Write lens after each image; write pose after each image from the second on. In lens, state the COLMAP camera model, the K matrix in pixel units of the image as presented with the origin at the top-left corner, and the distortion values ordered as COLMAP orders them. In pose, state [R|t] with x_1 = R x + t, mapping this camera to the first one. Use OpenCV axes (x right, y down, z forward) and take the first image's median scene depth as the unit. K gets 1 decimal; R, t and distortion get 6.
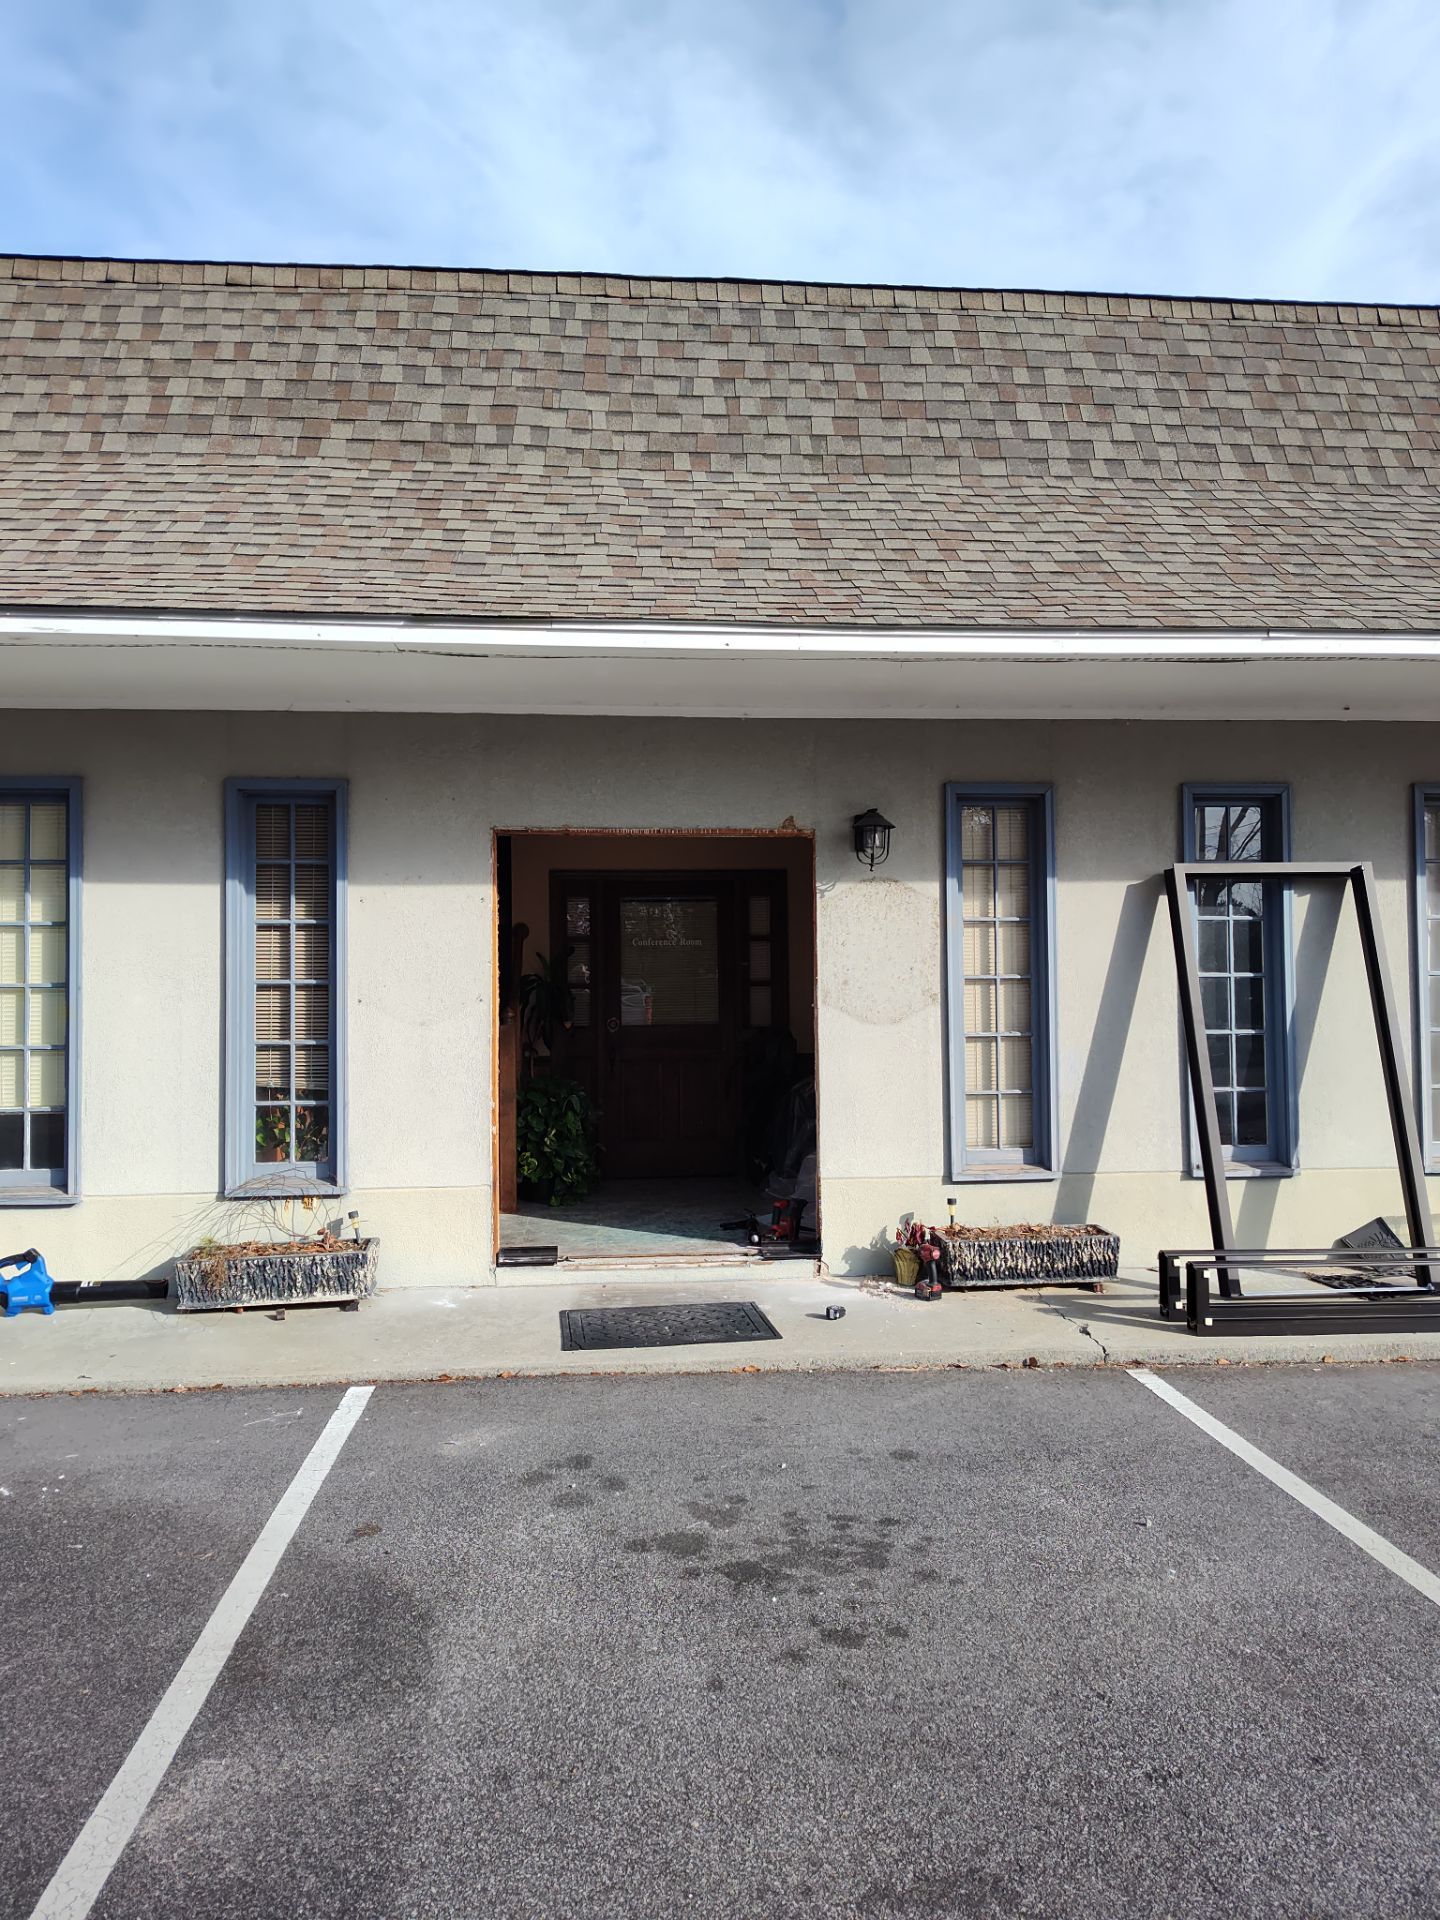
lens RADIAL K [[1331.5, 0, 712.2], [0, 1331.5, 934.9], [0, 0, 1]] dist [0.014217, -0.008850]
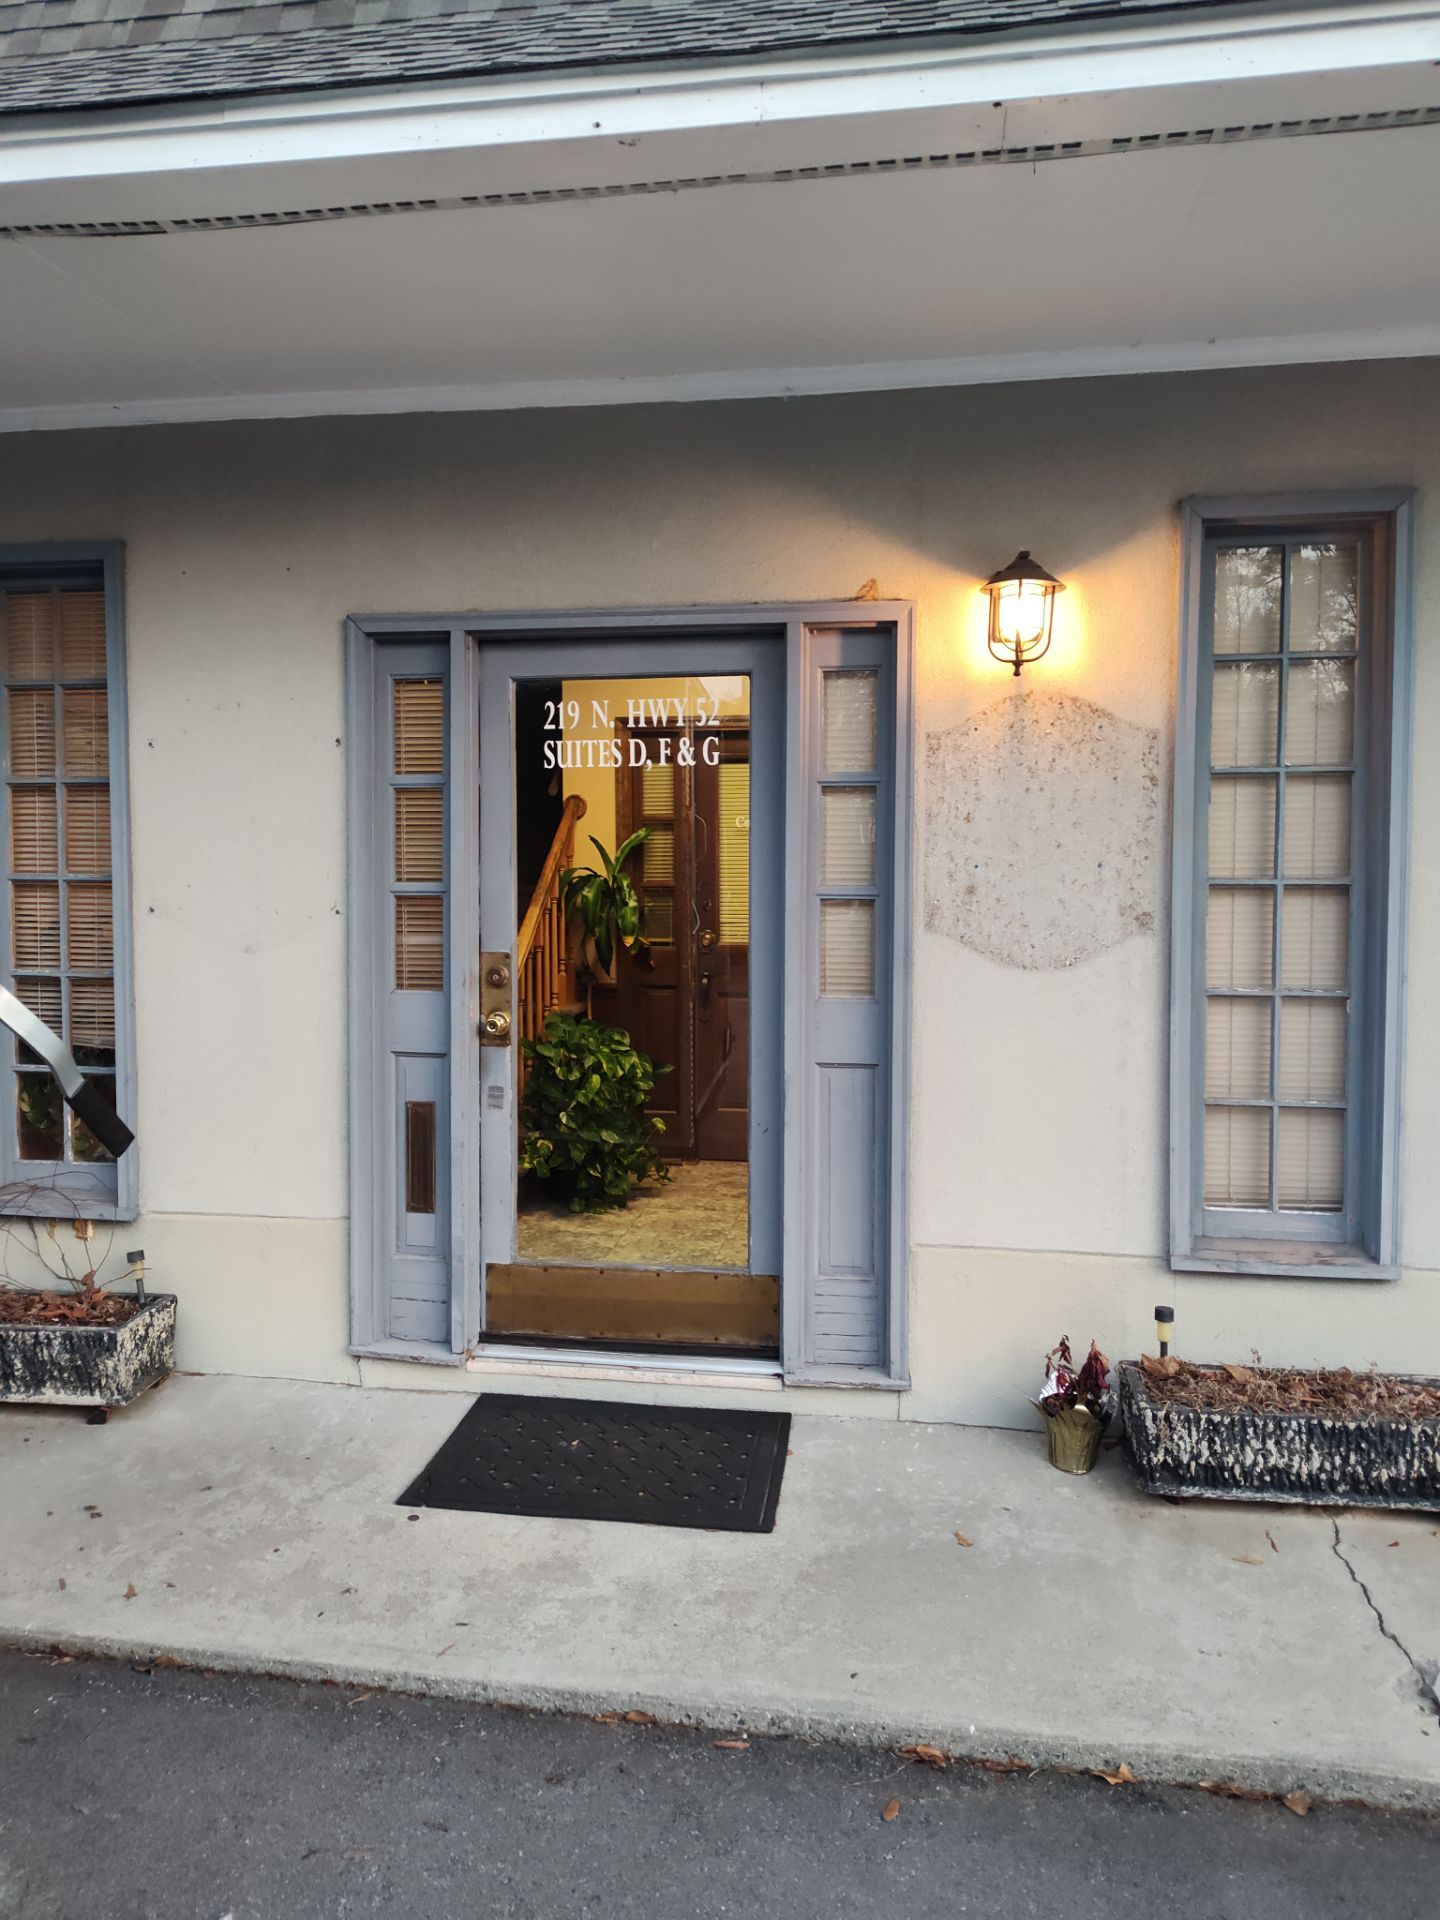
lens RADIAL K [[1331.5, 0, 714.2], [0, 1331.5, 940.4], [0, 0, 1]] dist [0.014217, -0.008850]
pose [[0.969961, 0.021763, -0.242284, 0.133264], [-0.003413, 0.997109, 0.075902, 0.016128], [0.243235, -0.072795, 0.967232, 0.468657]]
